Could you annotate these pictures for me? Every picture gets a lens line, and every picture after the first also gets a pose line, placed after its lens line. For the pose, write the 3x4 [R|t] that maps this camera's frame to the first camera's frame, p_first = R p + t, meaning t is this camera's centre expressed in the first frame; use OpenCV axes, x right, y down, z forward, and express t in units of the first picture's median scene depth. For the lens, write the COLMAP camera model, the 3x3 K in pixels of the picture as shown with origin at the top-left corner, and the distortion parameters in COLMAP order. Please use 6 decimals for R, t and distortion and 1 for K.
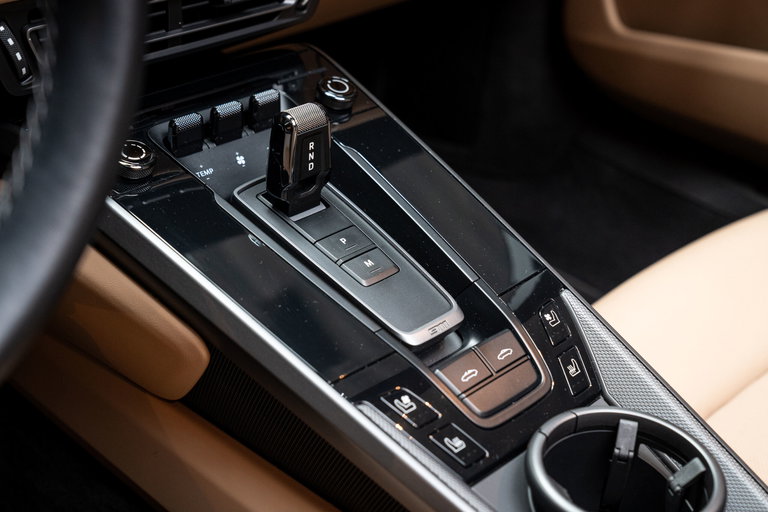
lens RADIAL K [[1182.0, 0, 387.3], [0, 1182.0, 257.6], [0, 0, 1]] dist [0.019706, 0.000000]
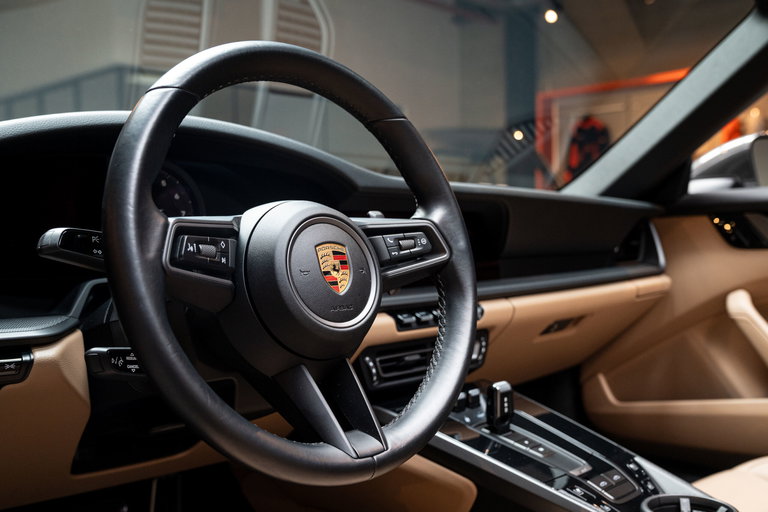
lens RADIAL K [[809.4, 0, 386.0], [0, 809.4, 261.6], [0, 0, 1]] dist [0.012302, 0.000000]
pose [[0.995877, -0.090297, -0.008724, -0.254743], [0.074238, 0.866462, -0.493692, 0.417961], [0.052138, 0.491008, 0.869593, -0.455006]]
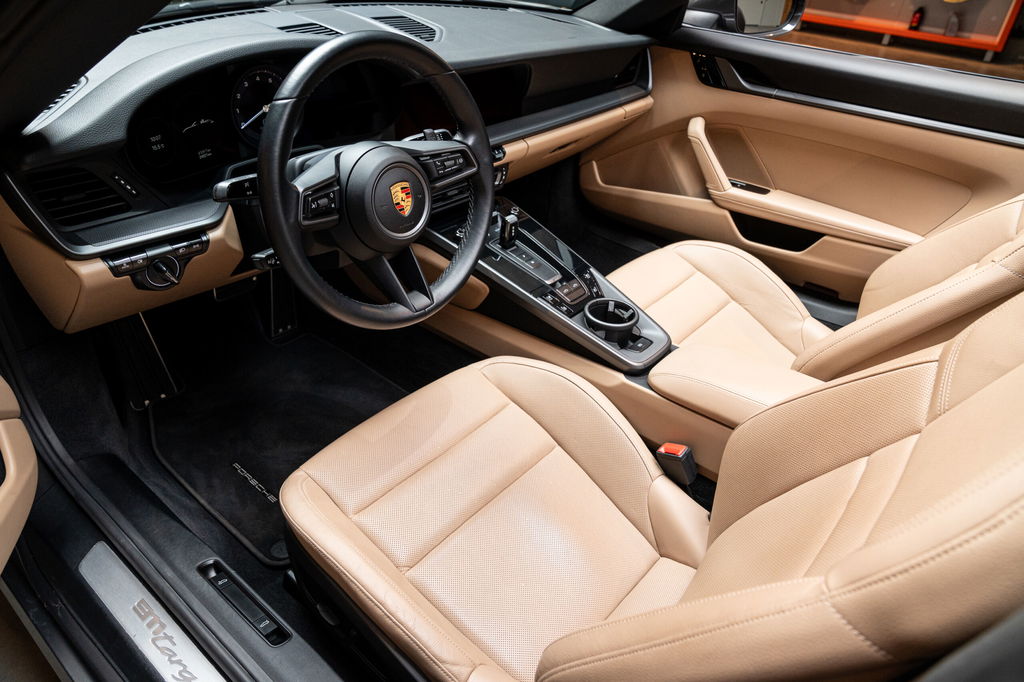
lens RADIAL K [[697.6, 0, 507.6], [0, 697.6, 339.4], [0, 0, 1]] dist [0.001589, 0.009079]
pose [[0.996966, -0.054040, 0.056019, -0.211583], [0.051948, 0.997920, 0.038159, 0.145701], [-0.057965, -0.035133, 0.997700, -0.986333]]
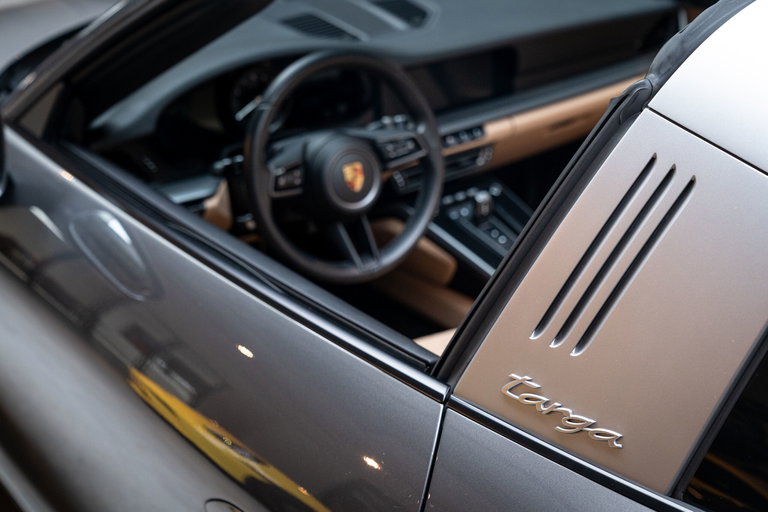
lens RADIAL K [[1216.1, 0, 384.5], [0, 1216.1, 256.7], [0, 0, 1]] dist [0.045840, 0.000000]
pose [[0.982725, -0.017305, -0.184263, 0.297146], [-0.000633, 0.995299, -0.096851, 0.392561], [0.185072, 0.095295, 0.978094, -2.480550]]
